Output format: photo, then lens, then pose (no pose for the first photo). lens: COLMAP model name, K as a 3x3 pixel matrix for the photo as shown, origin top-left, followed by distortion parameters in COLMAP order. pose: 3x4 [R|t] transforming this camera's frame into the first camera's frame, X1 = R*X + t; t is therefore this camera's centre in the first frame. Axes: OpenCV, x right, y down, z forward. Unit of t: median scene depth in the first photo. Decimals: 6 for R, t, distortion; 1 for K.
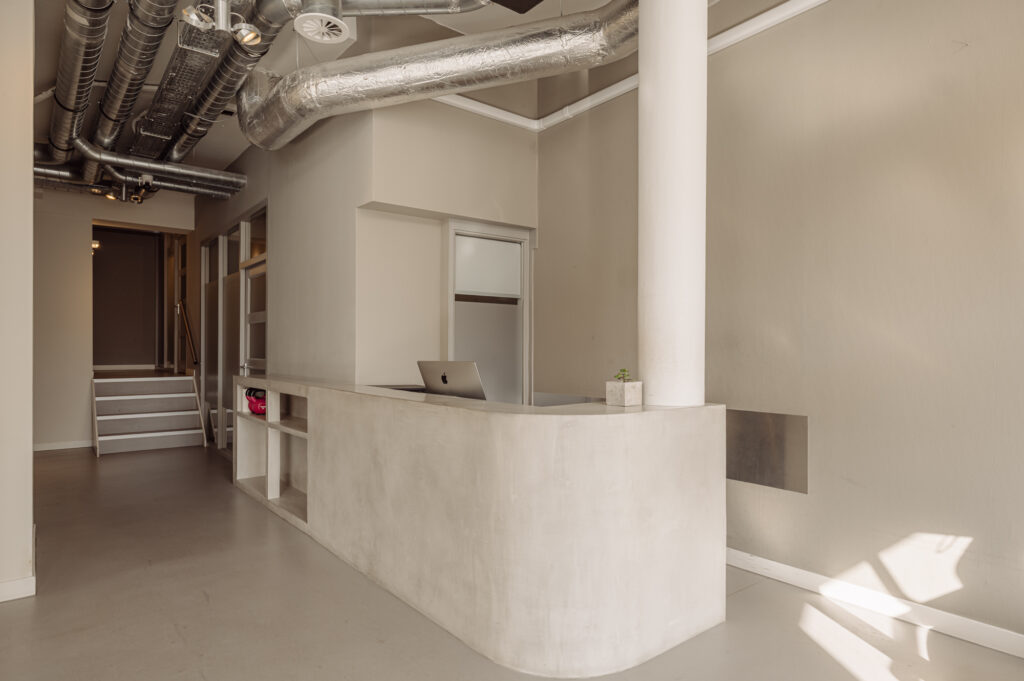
lens RADIAL K [[595.5, 0, 512.0], [0, 595.5, 340.5], [0, 0, 1]] dist [0.020450, 0.000359]
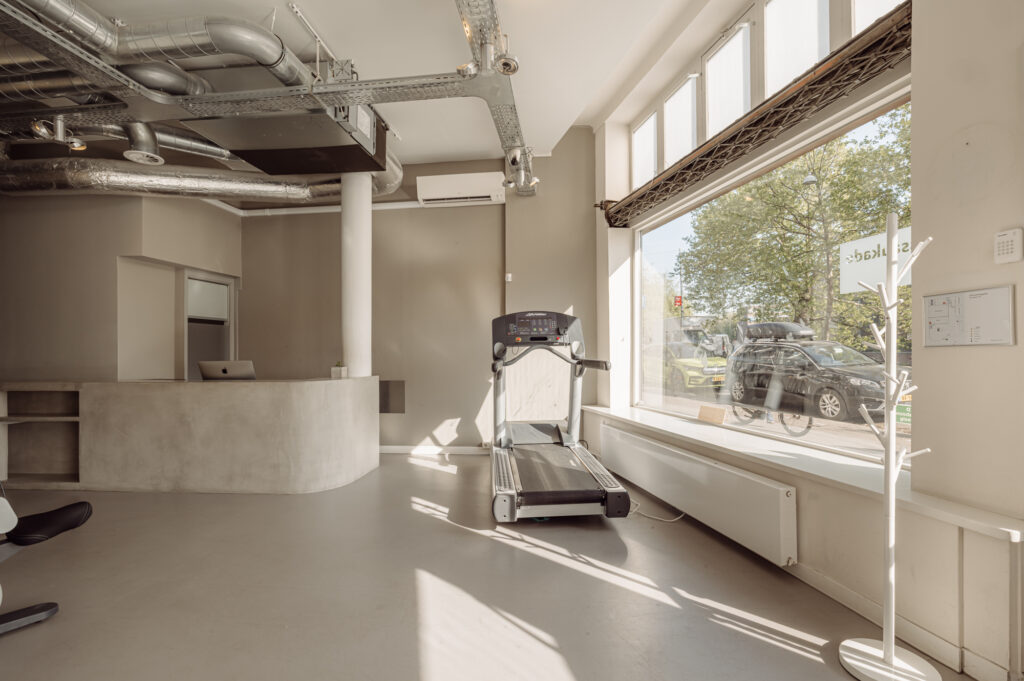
lens RADIAL K [[491.4, 0, 512.2], [0, 491.4, 353.8], [0, 0, 1]] dist [0.001161, -0.000030]
pose [[0.717177, -0.011072, 0.696803, -0.514991], [0.002697, 0.999910, 0.013113, -0.002649], [-0.696886, -0.007525, 0.717143, -0.630593]]
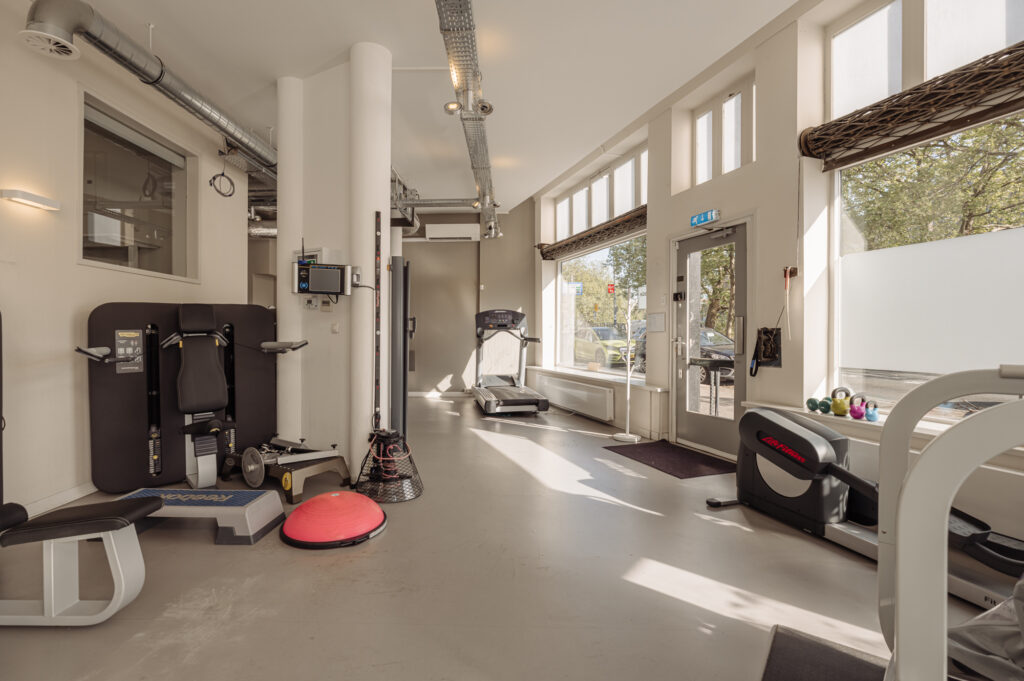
lens RADIAL K [[517.7, 0, 512.0], [0, 517.7, 340.5], [0, 0, 1]] dist [0.000399, -0.000235]
pose [[0.629032, -0.012024, 0.777286, -1.501742], [-0.006032, 0.999775, 0.020347, -0.005904], [-0.777356, -0.017487, 0.628818, -1.372351]]
